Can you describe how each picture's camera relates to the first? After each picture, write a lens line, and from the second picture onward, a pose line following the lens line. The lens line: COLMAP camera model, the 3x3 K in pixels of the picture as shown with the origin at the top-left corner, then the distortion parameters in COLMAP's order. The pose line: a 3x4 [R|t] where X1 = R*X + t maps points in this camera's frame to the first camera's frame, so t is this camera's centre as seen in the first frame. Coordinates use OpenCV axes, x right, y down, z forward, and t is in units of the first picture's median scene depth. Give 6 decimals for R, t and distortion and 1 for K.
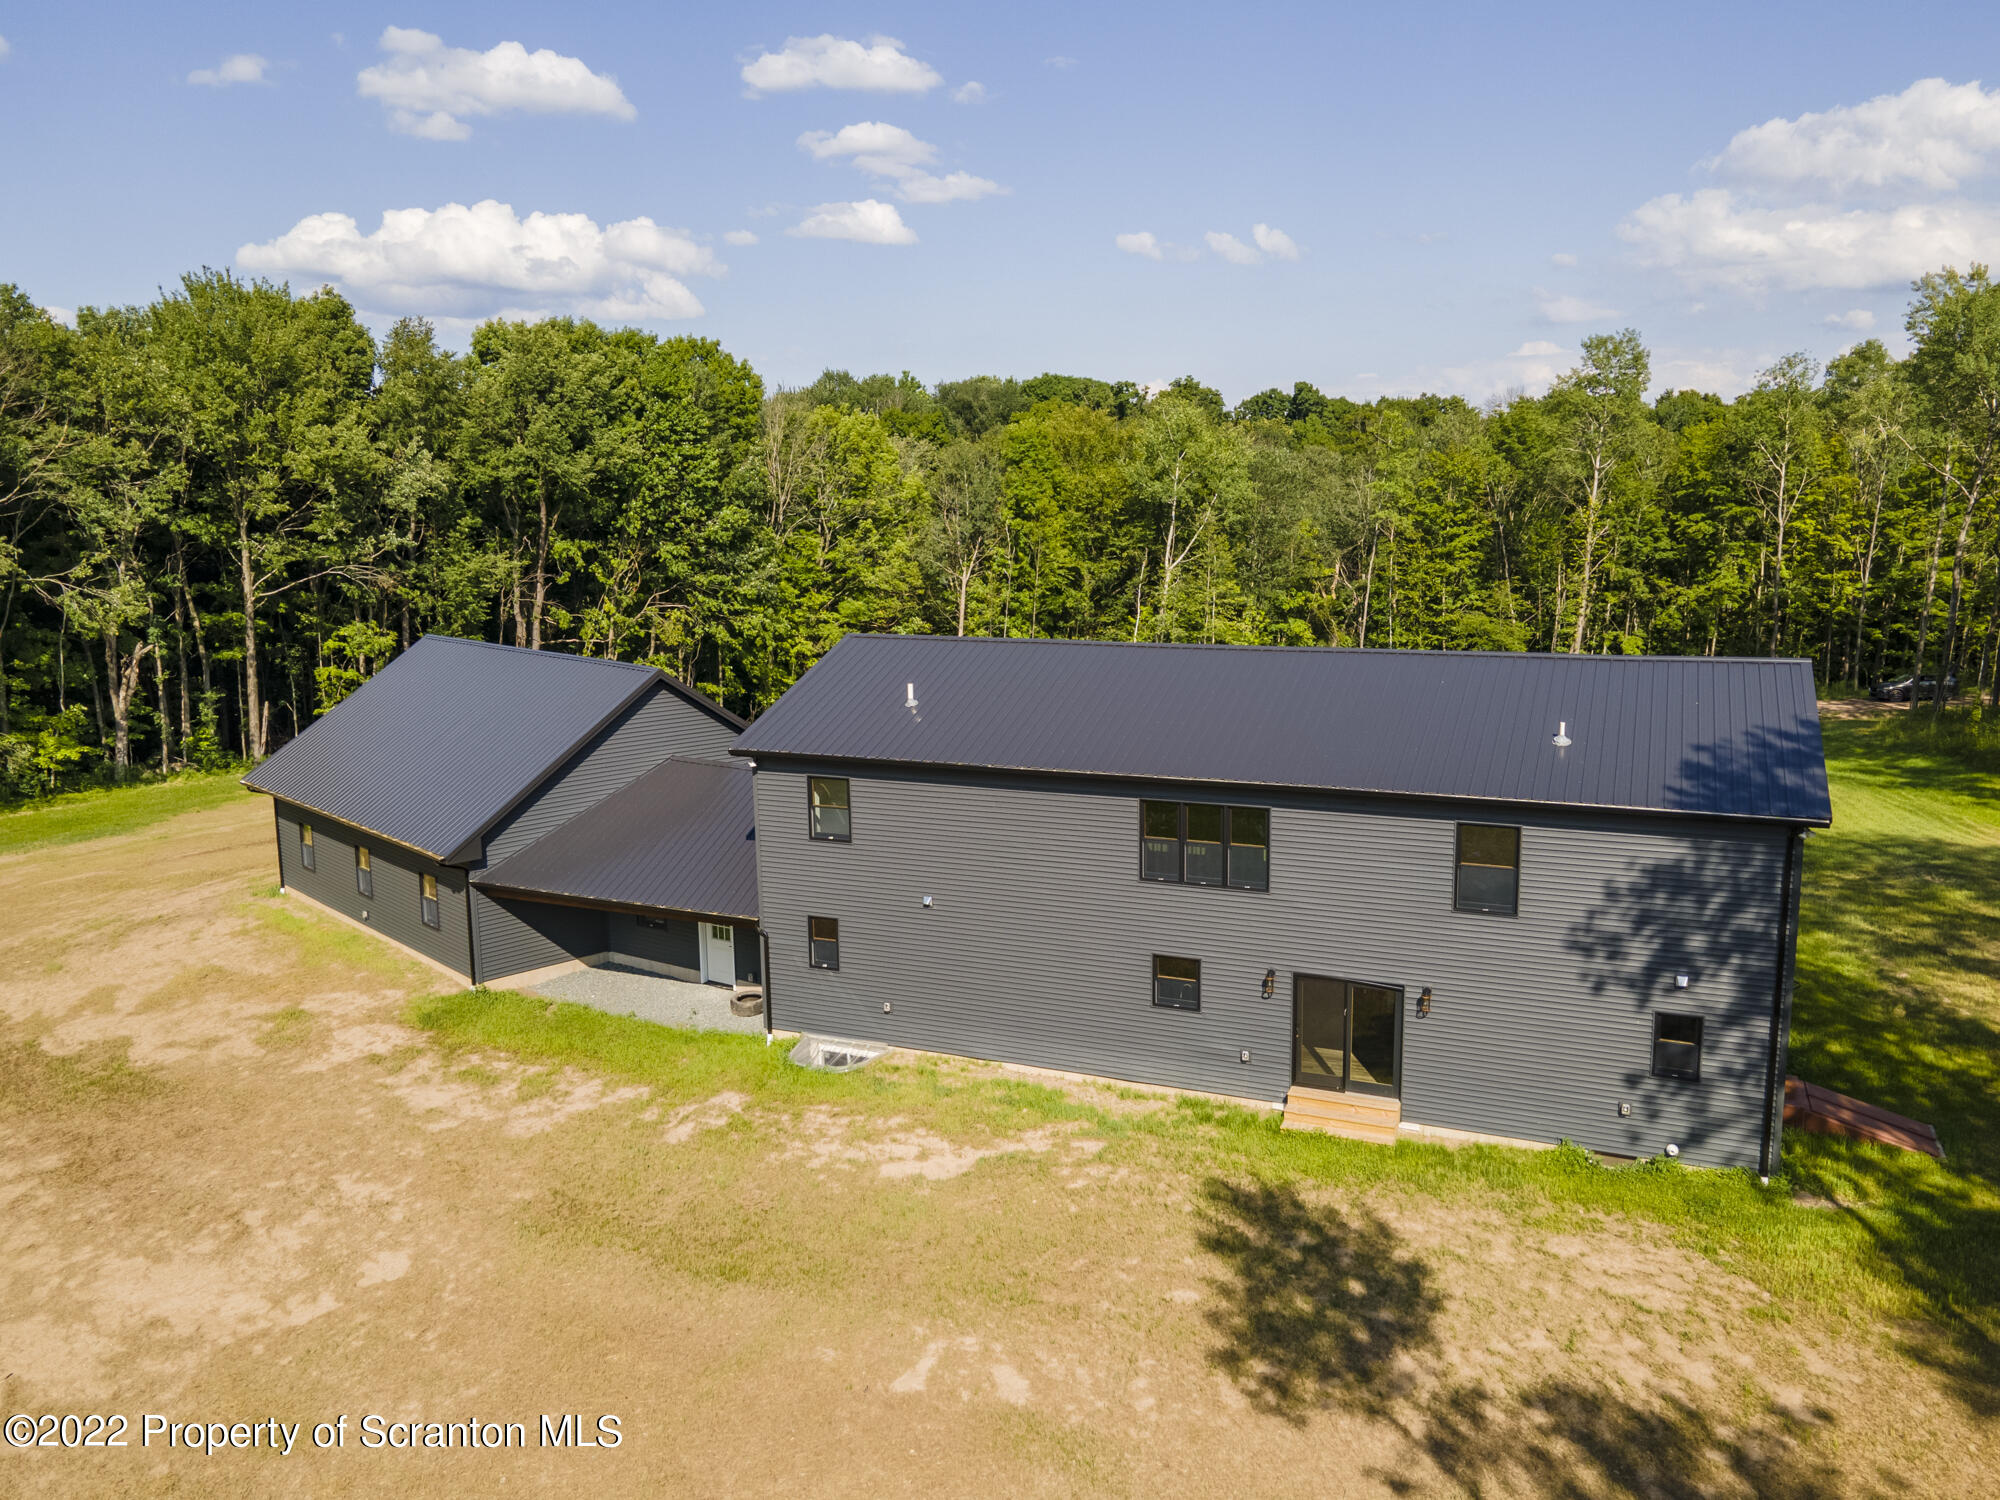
lens RADIAL K [[1492.0, 0, 1032.2], [0, 1492.0, 742.8], [0, 0, 1]] dist [0.017373, 0.059116]
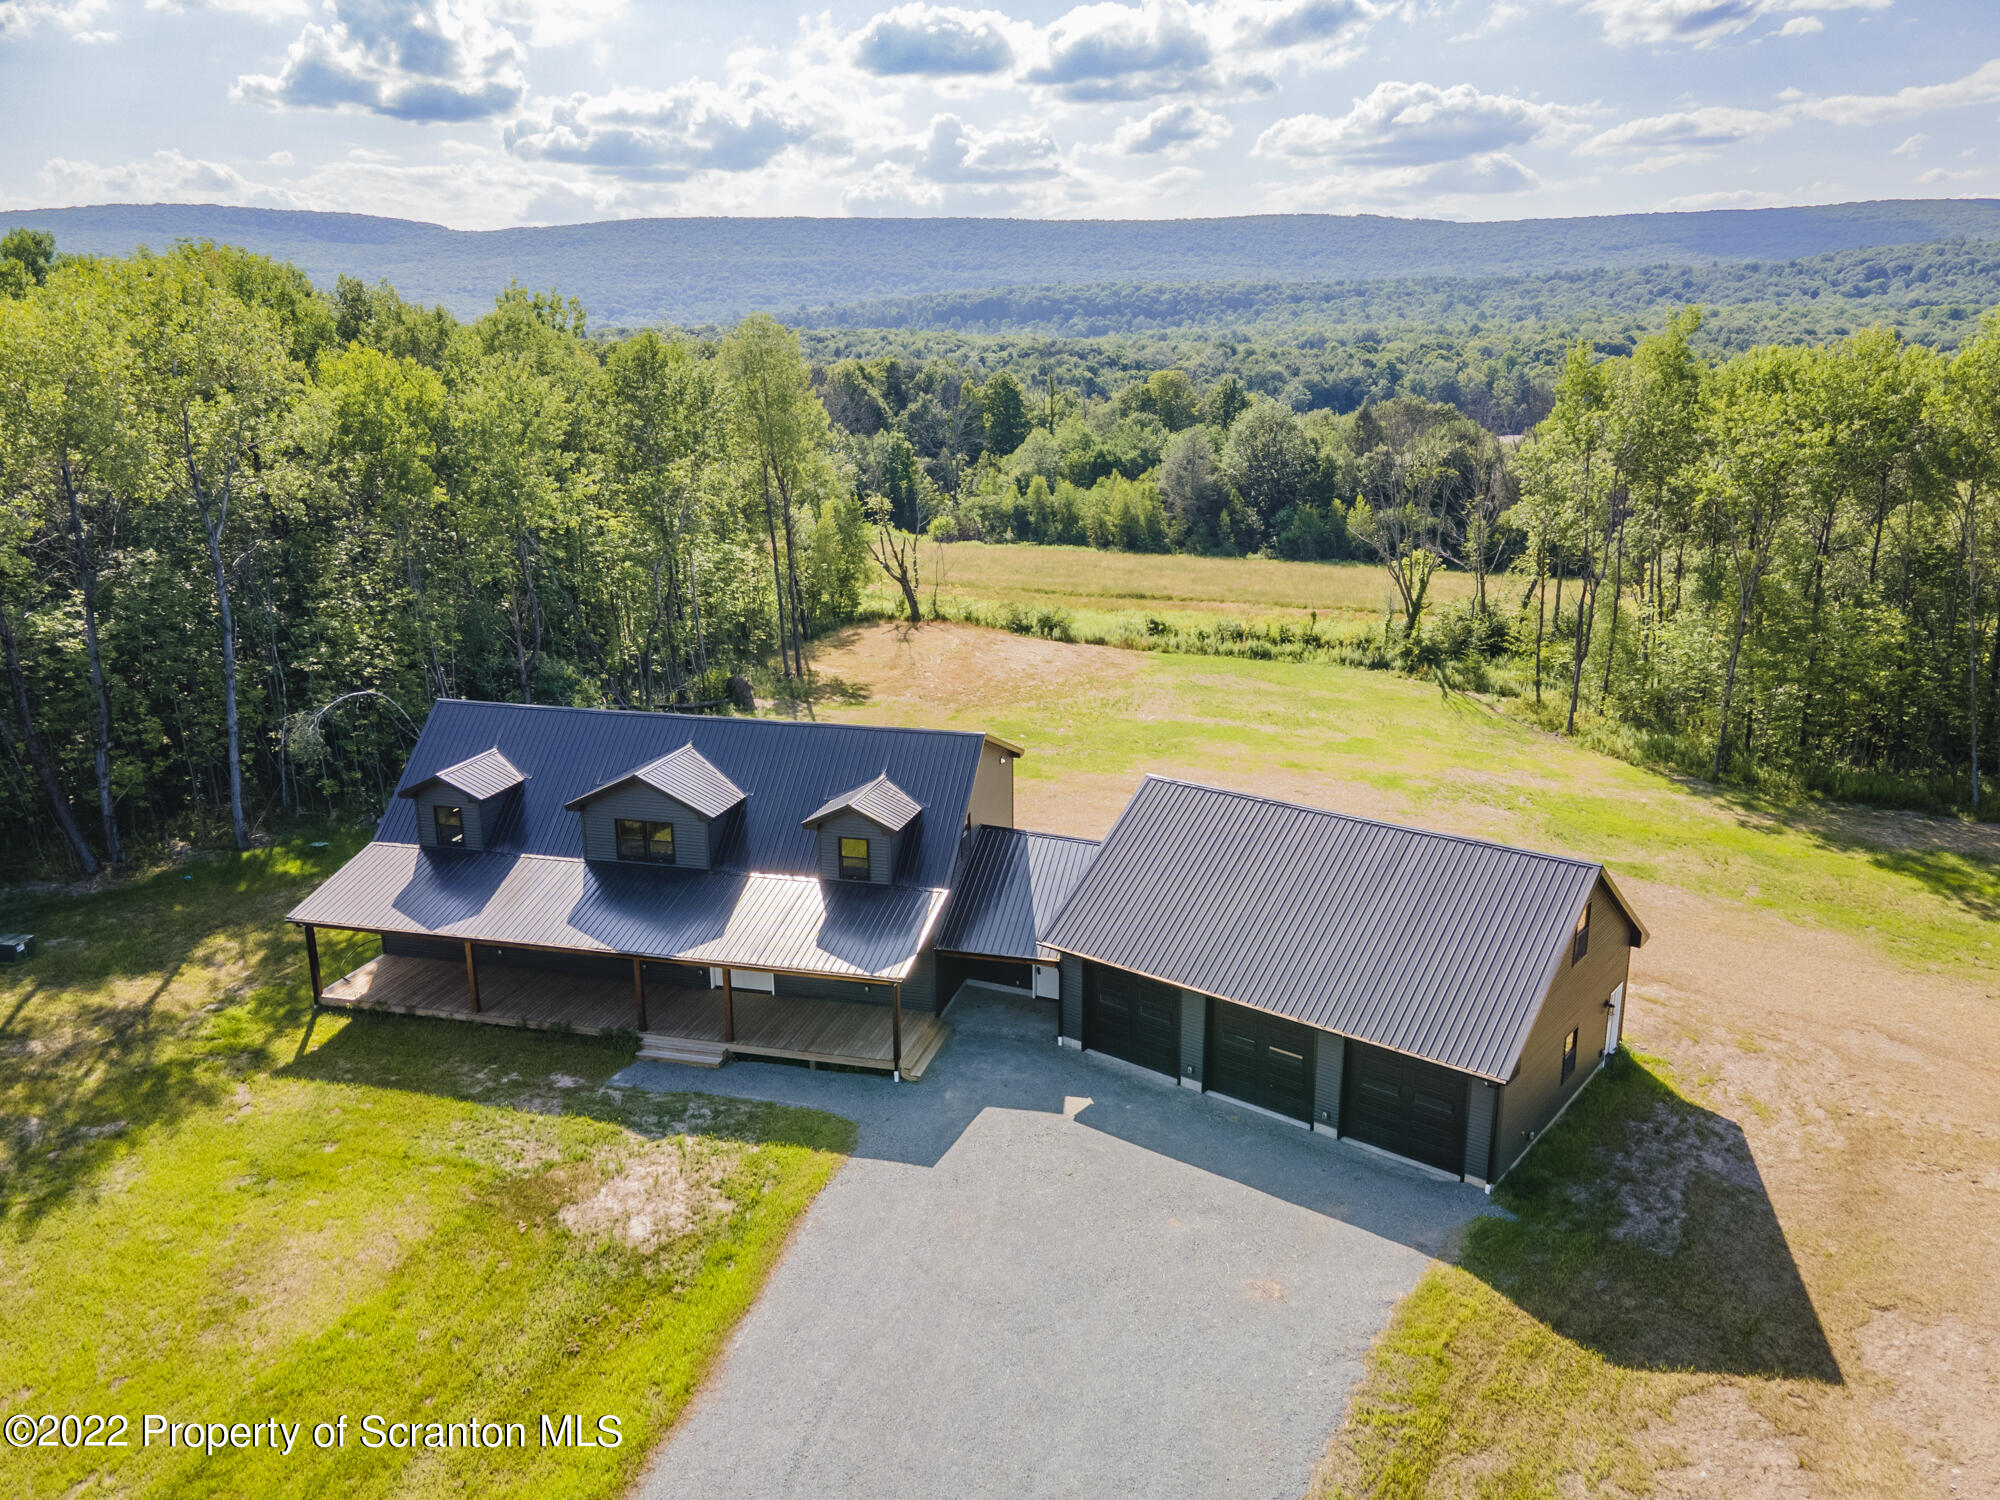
lens RADIAL K [[1492.0, 0, 1032.2], [0, 1492.0, 742.8], [0, 0, 1]] dist [0.017373, 0.059116]
pose [[-0.989598, 0.048346, -0.135496, 0.024417], [-0.011901, 0.911105, 0.412003, -0.708395], [0.143370, 0.409330, -0.901052, 2.521785]]
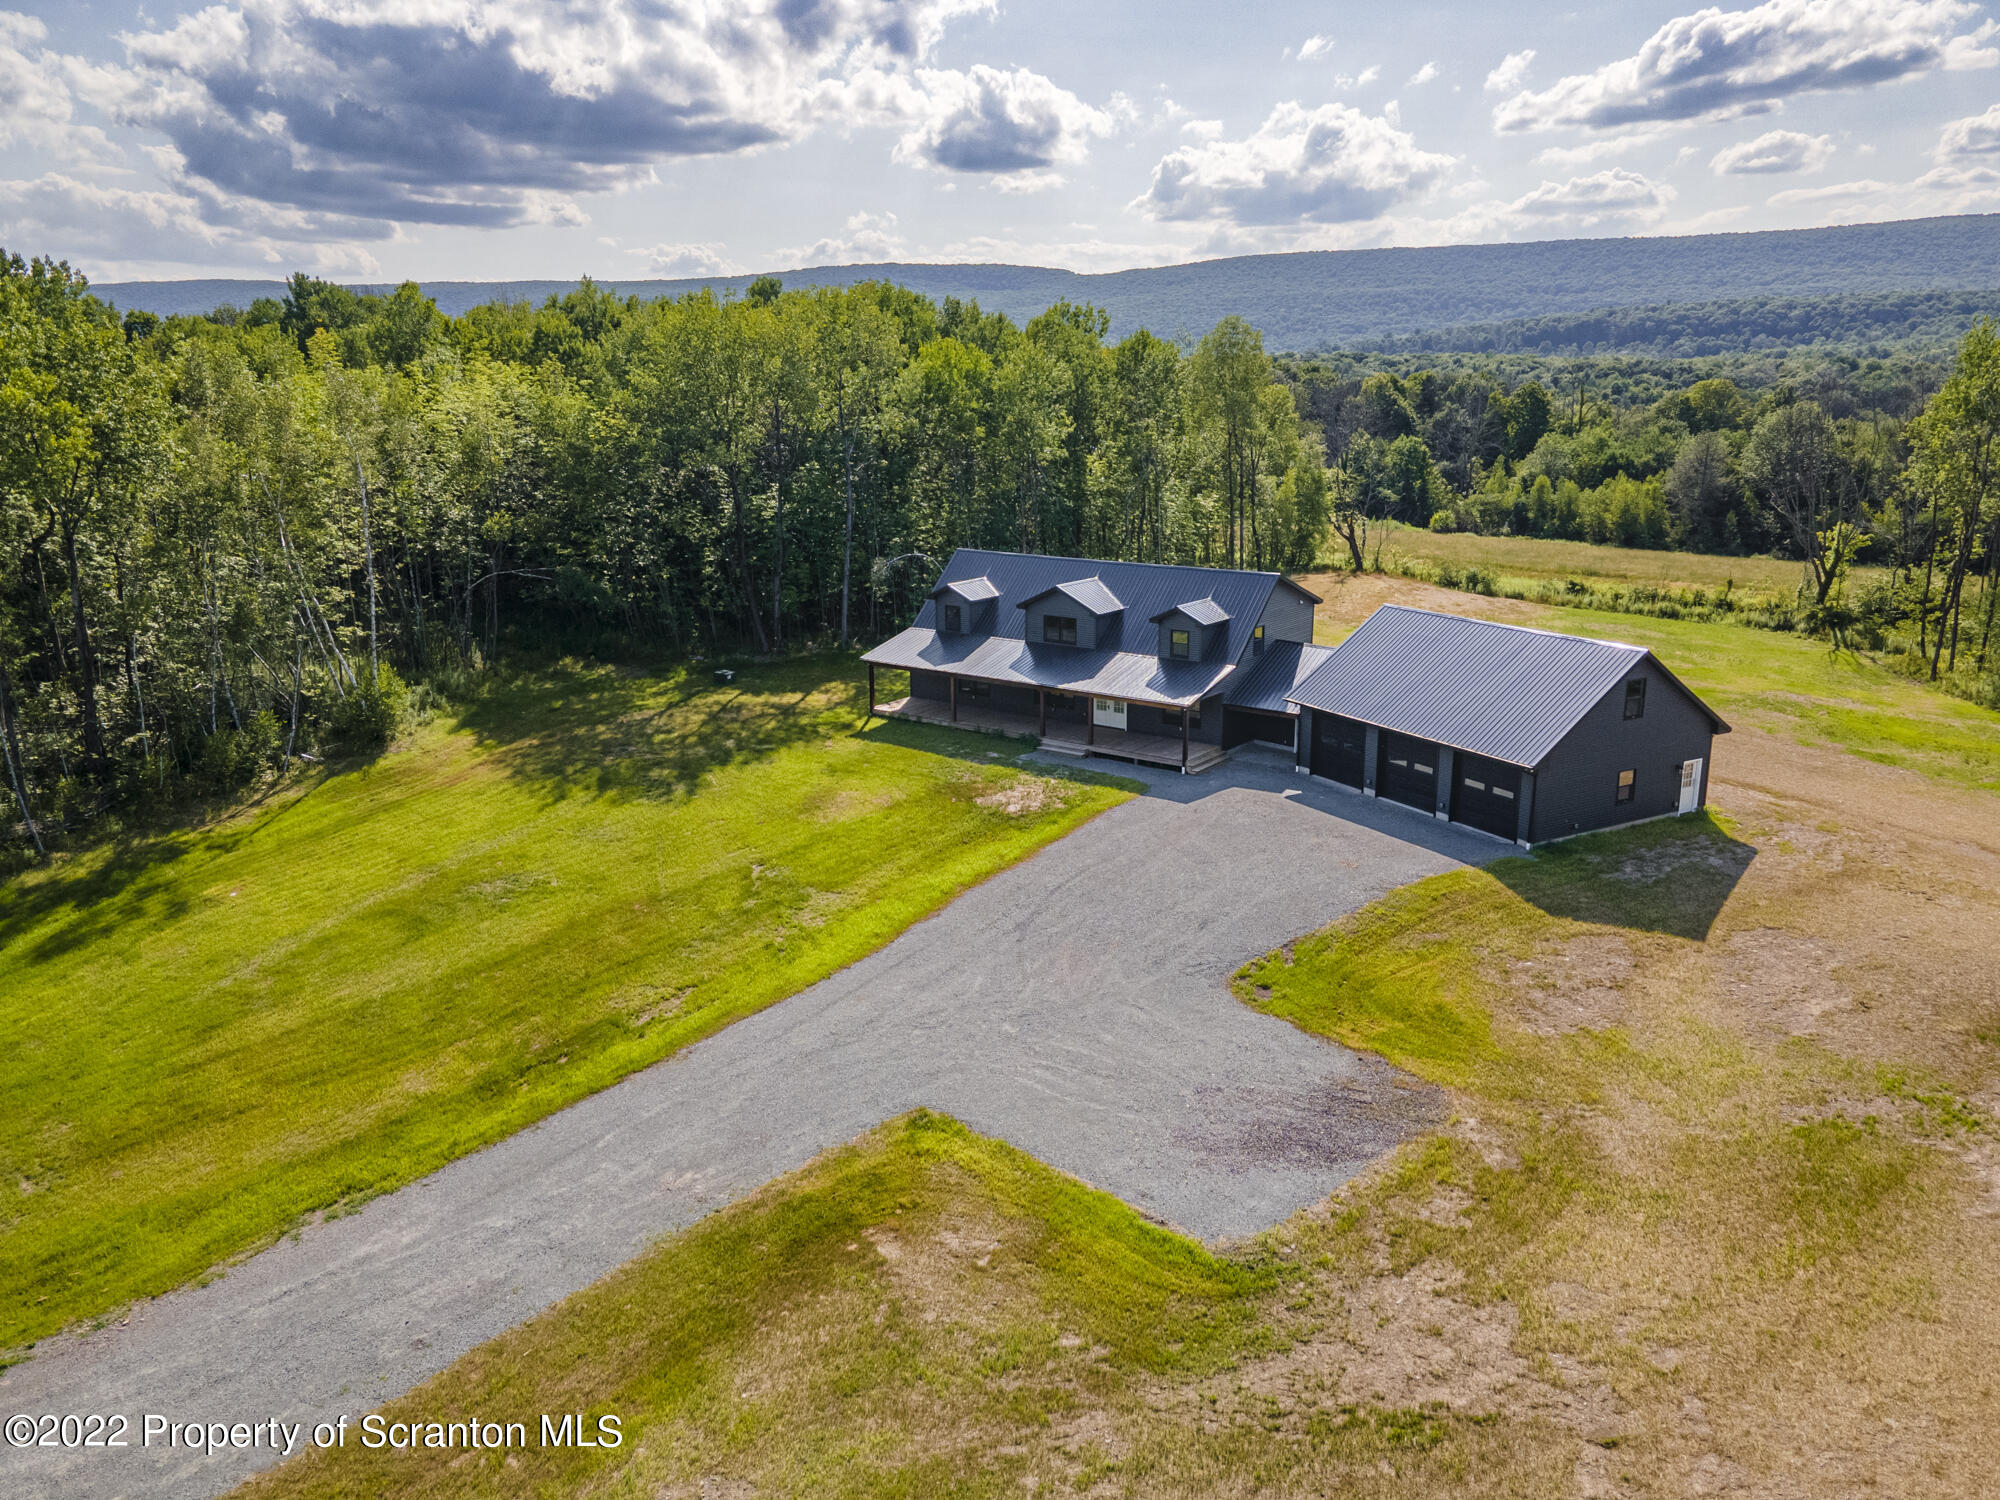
lens RADIAL K [[1456.3, 0, 1004.5], [0, 1456.3, 727.6], [0, 0, 1]] dist [0.013003, 0.059479]
pose [[-0.967124, -0.042491, 0.250732, -0.300101], [0.058616, 0.922148, 0.382371, -0.749881], [-0.247459, 0.384497, -0.889340, 3.326643]]
